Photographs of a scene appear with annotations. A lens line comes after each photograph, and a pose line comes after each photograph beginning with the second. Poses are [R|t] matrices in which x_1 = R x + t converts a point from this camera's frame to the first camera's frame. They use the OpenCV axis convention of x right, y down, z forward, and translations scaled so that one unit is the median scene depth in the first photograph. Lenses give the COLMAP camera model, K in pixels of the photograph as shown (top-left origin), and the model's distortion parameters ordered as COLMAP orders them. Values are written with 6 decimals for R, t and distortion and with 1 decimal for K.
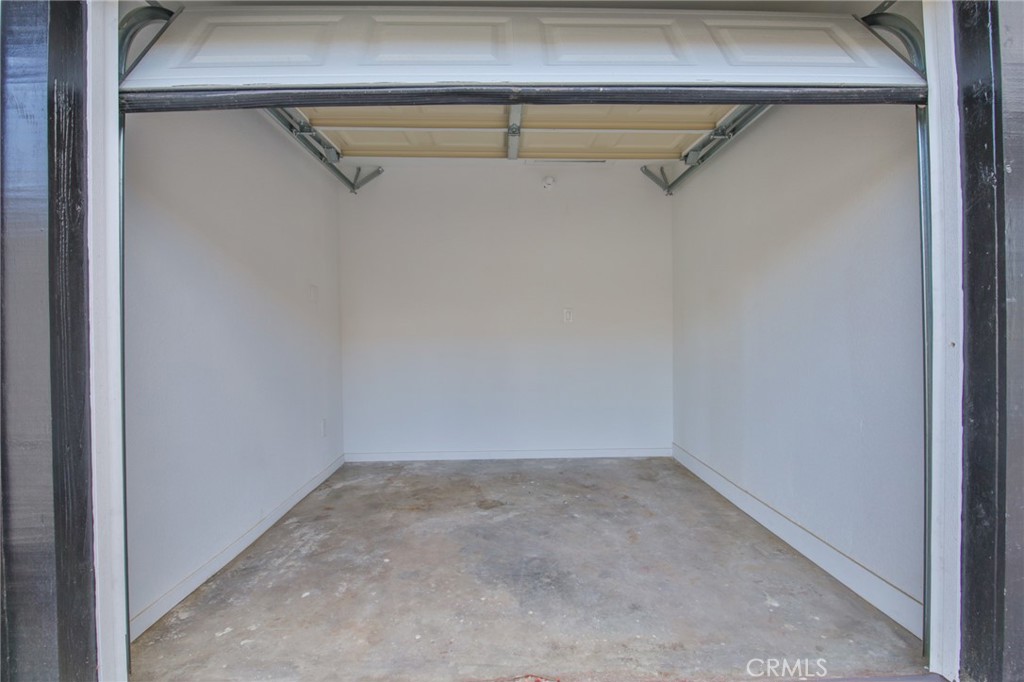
lens RADIAL K [[480.6, 0, 512.2], [0, 480.6, 337.7], [0, 0, 1]] dist [-0.002286, -0.008308]
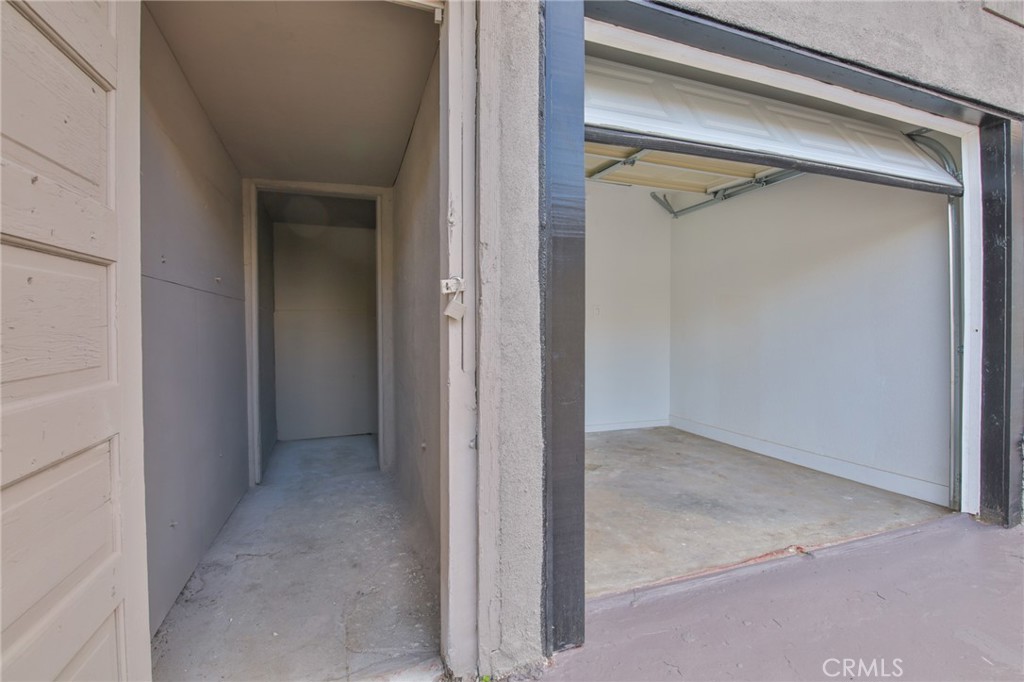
lens RADIAL K [[480.6, 0, 514.3], [0, 480.6, 336.5], [0, 0, 1]] dist [-0.002286, -0.008308]
pose [[0.943913, 0.006182, 0.330136, -0.946260], [-0.006579, 0.999978, 0.000085, 0.034005], [-0.330128, -0.002252, 0.943934, -0.103967]]
